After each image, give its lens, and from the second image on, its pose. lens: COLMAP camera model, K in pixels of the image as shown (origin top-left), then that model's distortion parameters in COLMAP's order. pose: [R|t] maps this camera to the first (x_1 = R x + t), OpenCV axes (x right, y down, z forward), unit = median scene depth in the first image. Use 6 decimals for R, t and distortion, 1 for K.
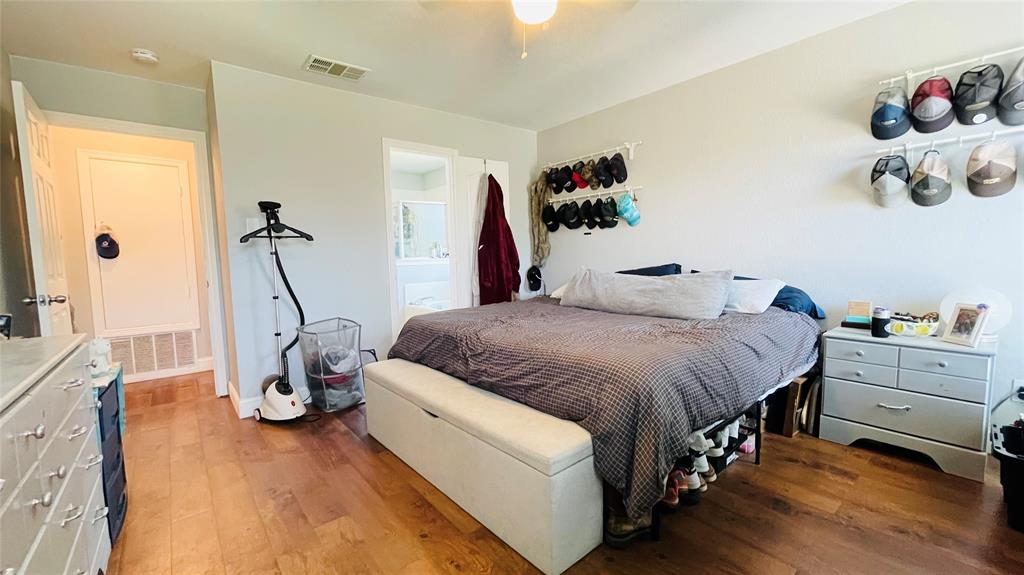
lens RADIAL K [[418.6, 0, 506.3], [0, 418.6, 290.6], [0, 0, 1]] dist [-0.001368, -0.000037]
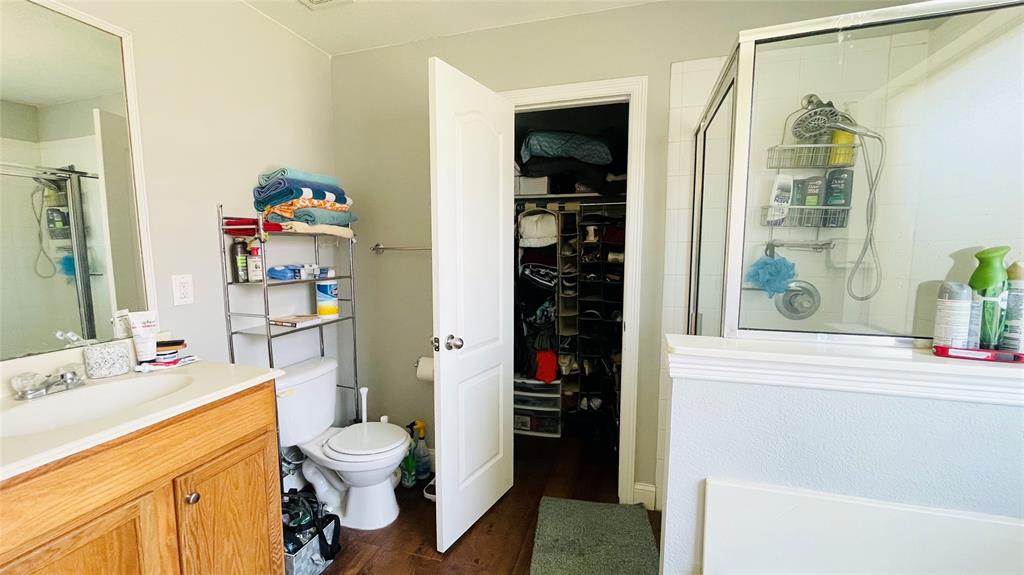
lens RADIAL K [[418.6, 0, 506.0], [0, 418.6, 292.0], [0, 0, 1]] dist [-0.003823, 0.000050]
pose [[0.538730, 0.114176, -0.834706, -0.182727], [-0.080935, 0.993206, 0.083621, -0.137266], [0.838582, 0.022508, 0.544311, 1.047987]]
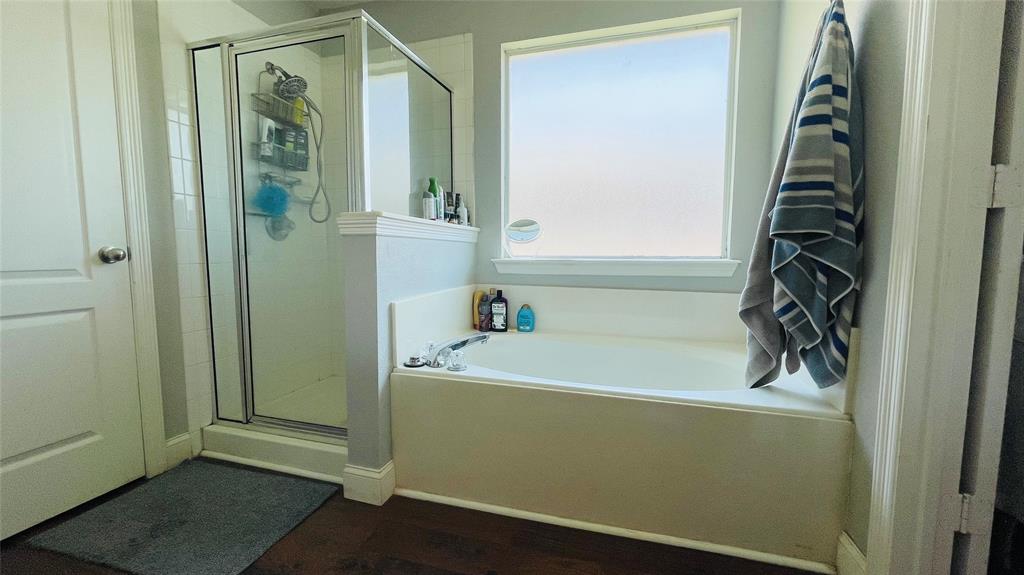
lens RADIAL K [[418.6, 0, 506.3], [0, 418.6, 290.6], [0, 0, 1]] dist [-0.001368, -0.000037]
pose [[0.836474, -0.019745, 0.547650, -0.435429], [0.021356, 0.999766, 0.003427, -0.025722], [-0.547590, 0.008829, 0.836700, 0.911888]]
